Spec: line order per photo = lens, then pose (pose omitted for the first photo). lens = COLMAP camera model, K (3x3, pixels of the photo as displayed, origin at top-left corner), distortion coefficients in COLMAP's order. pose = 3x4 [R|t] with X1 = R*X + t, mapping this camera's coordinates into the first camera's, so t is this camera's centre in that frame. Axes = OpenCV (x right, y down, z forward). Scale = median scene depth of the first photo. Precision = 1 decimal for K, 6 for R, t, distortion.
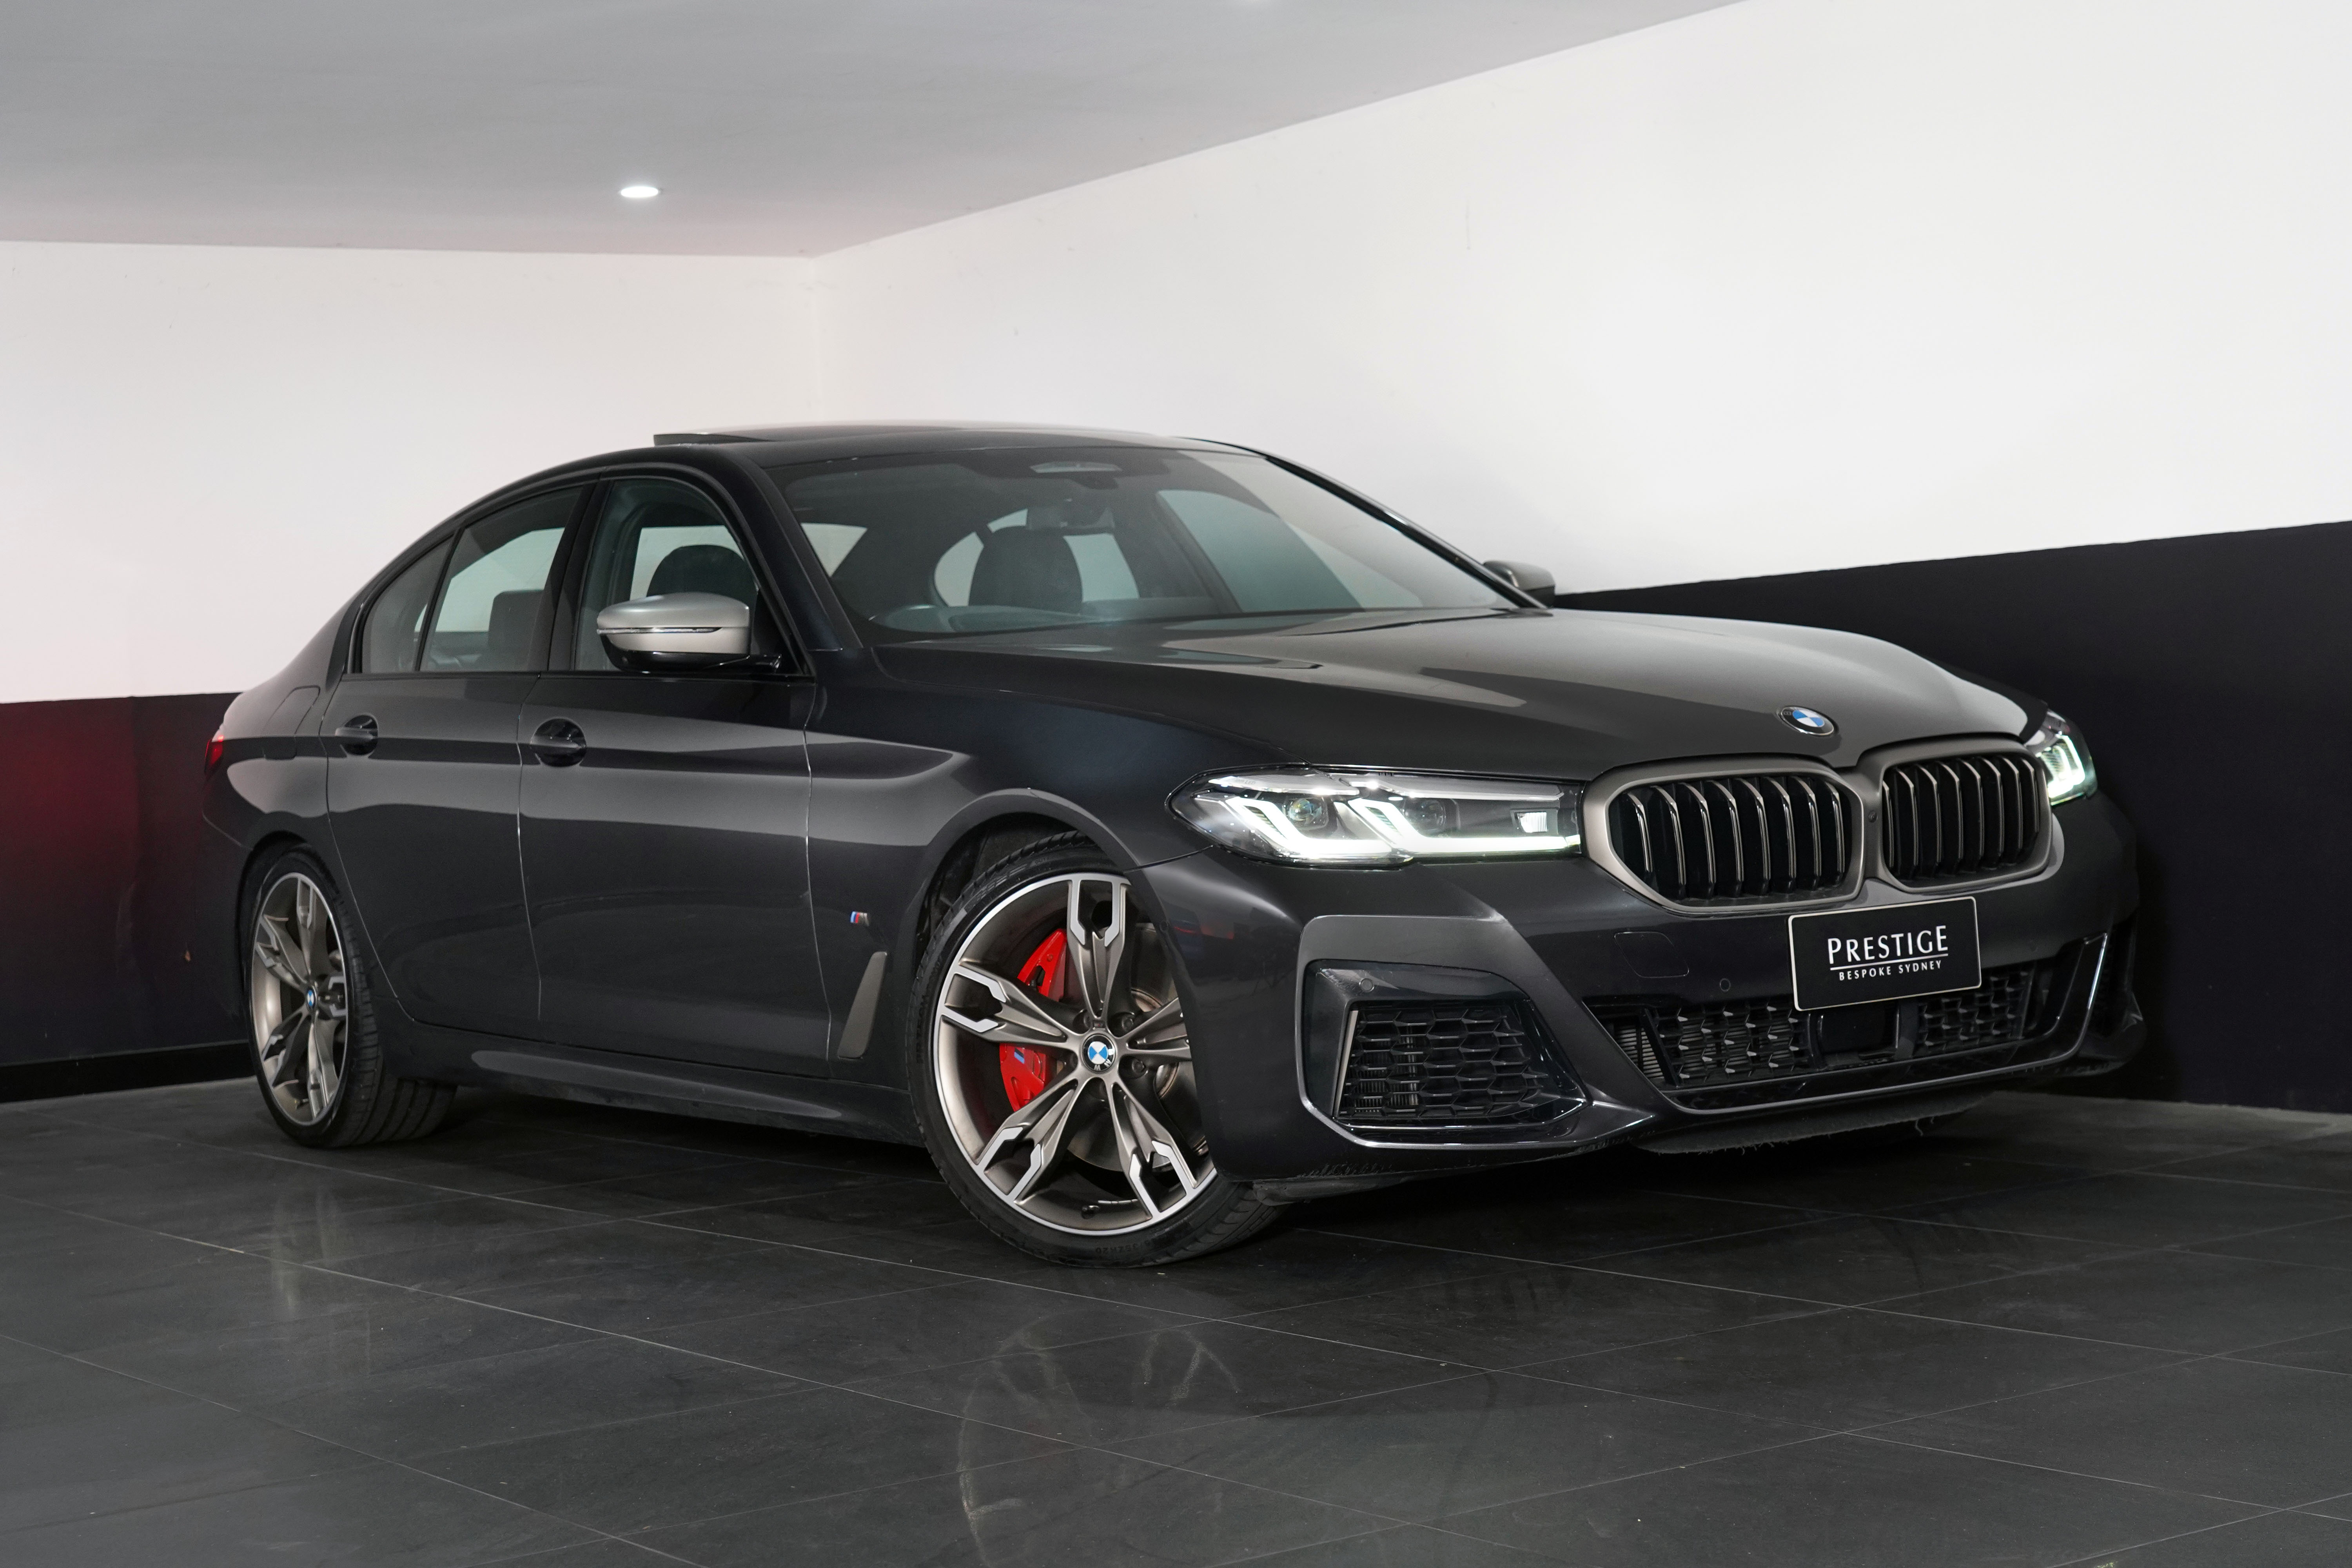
lens RADIAL K [[3822.7, 0, 1165.3], [0, 3822.7, 776.4], [0, 0, 1]] dist [0.006640, 0.000000]
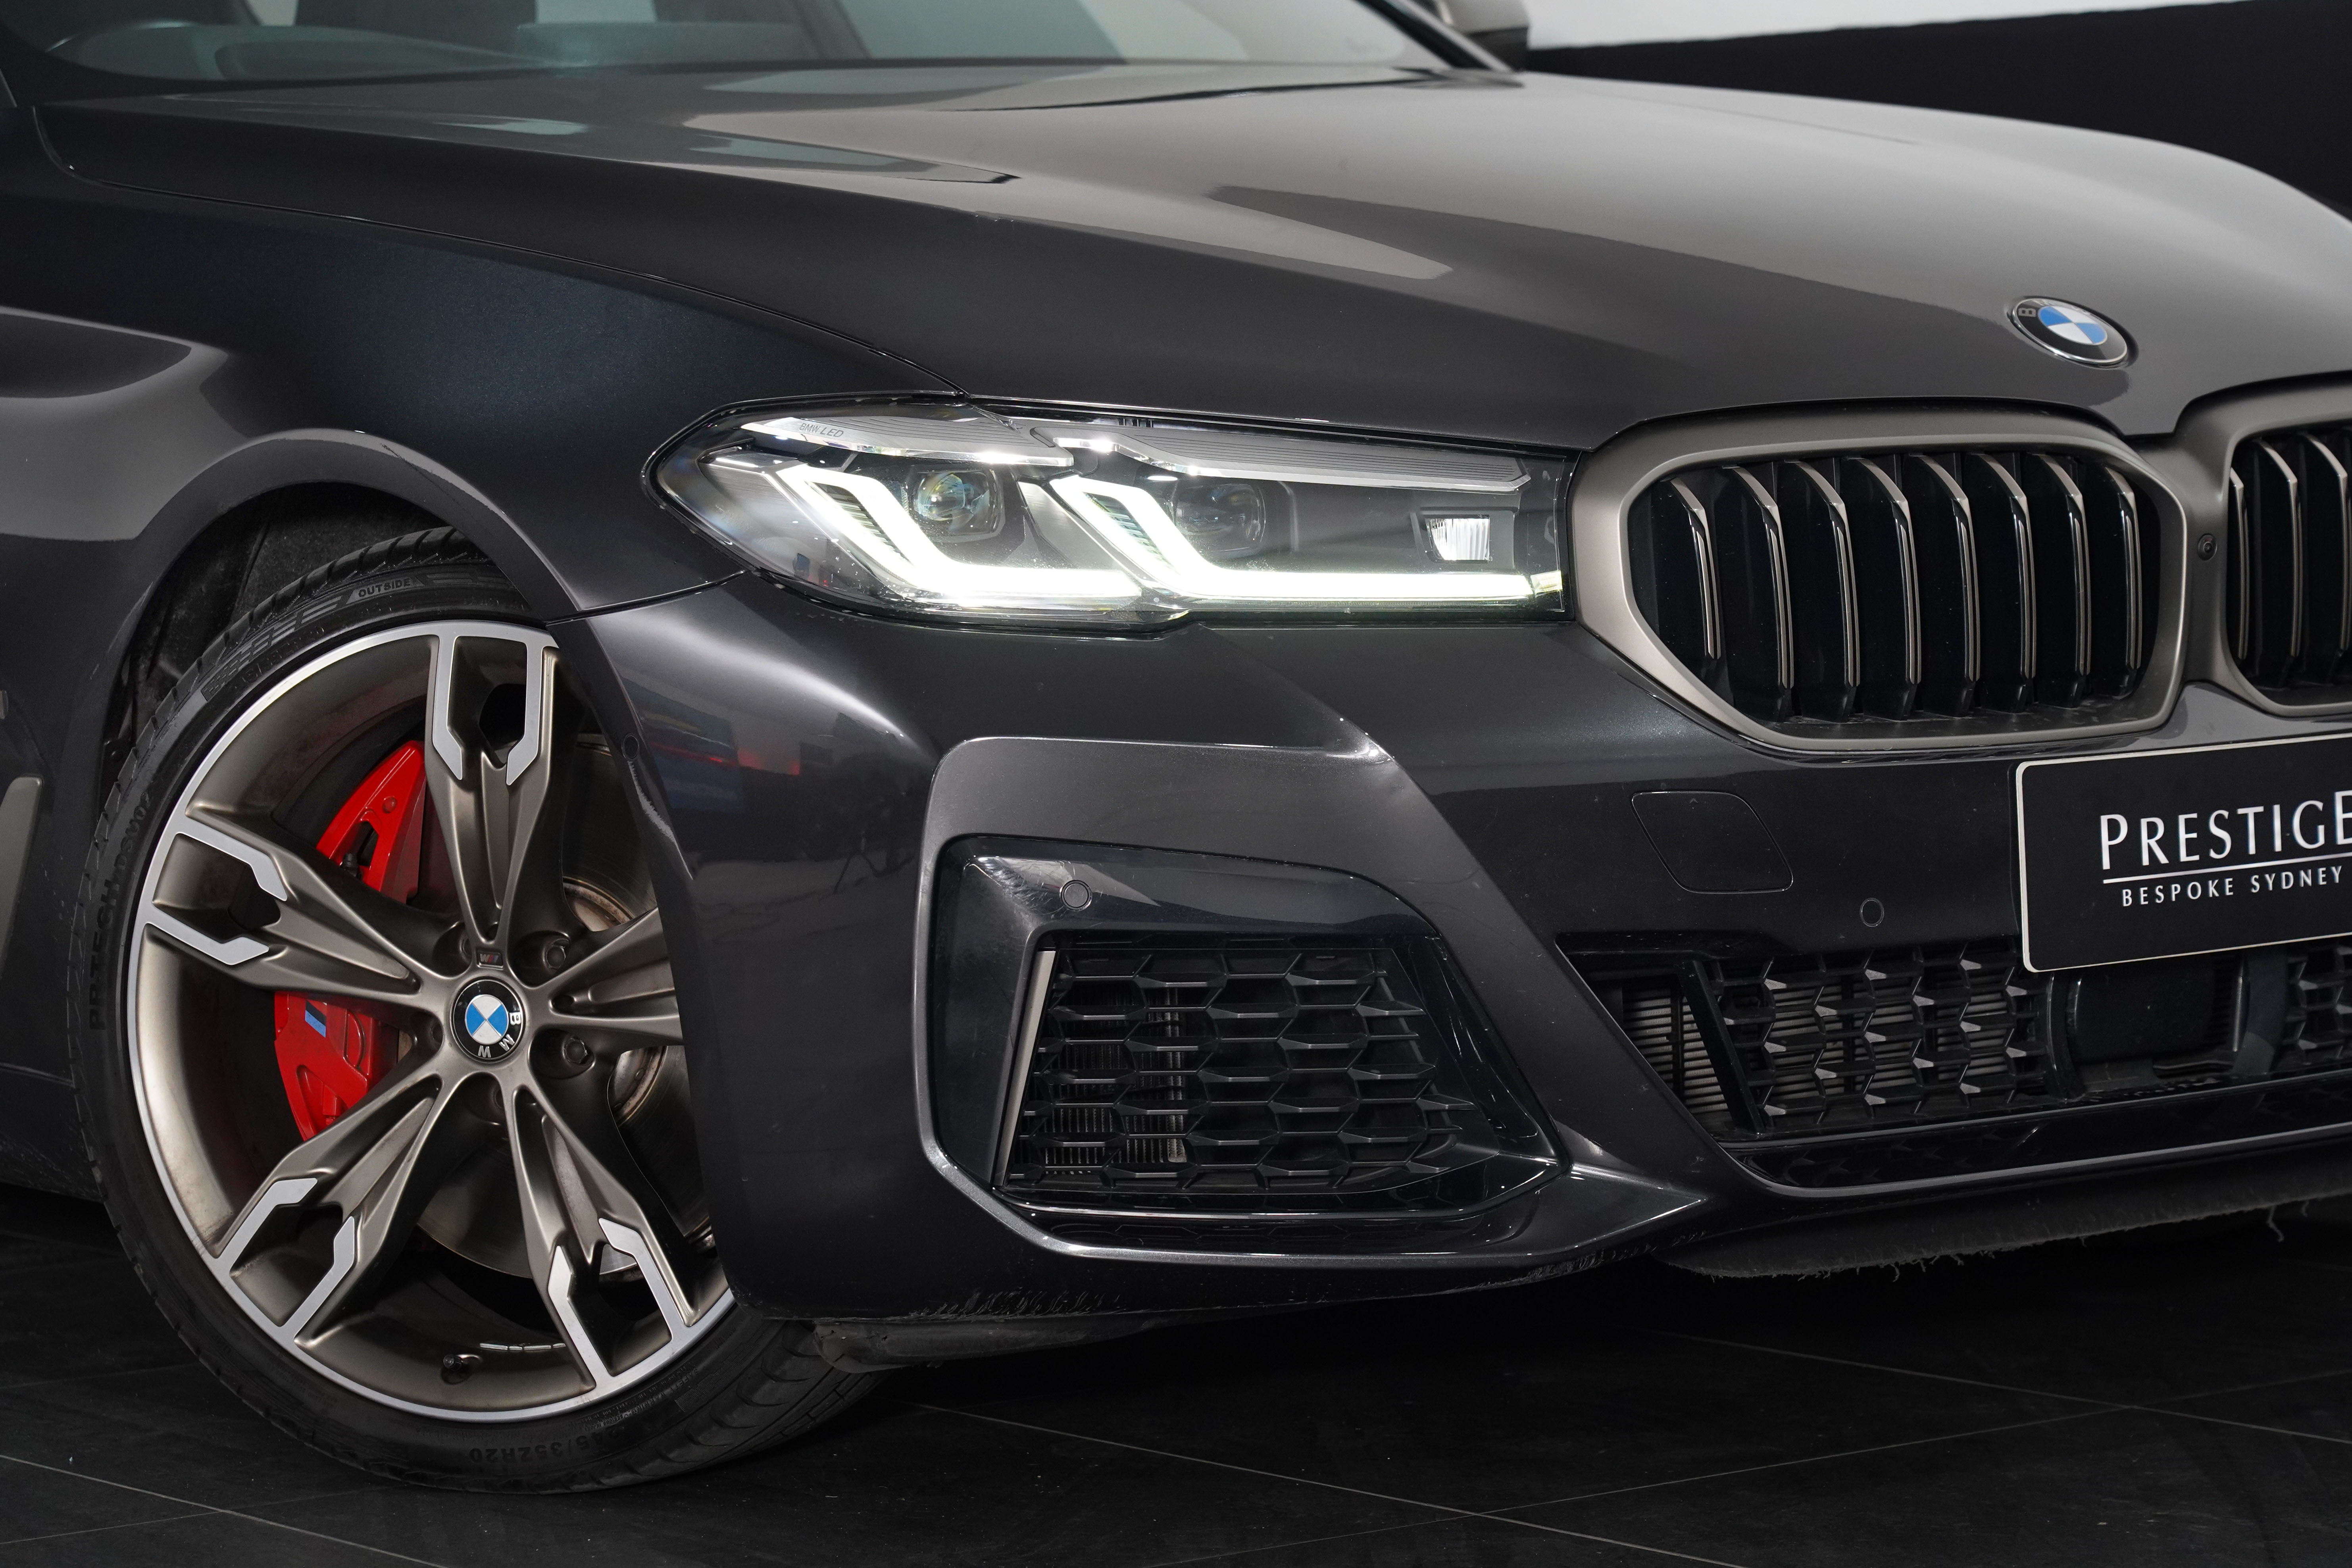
lens RADIAL K [[7050.8, 0, 1159.8], [0, 7050.8, 790.0], [0, 0, 1]] dist [-0.003516, 0.000000]
pose [[0.998356, 0.026311, 0.050915, 0.019490], [-0.029170, 0.997991, 0.056249, -0.004131], [-0.049333, -0.057642, 0.997118, 0.172215]]
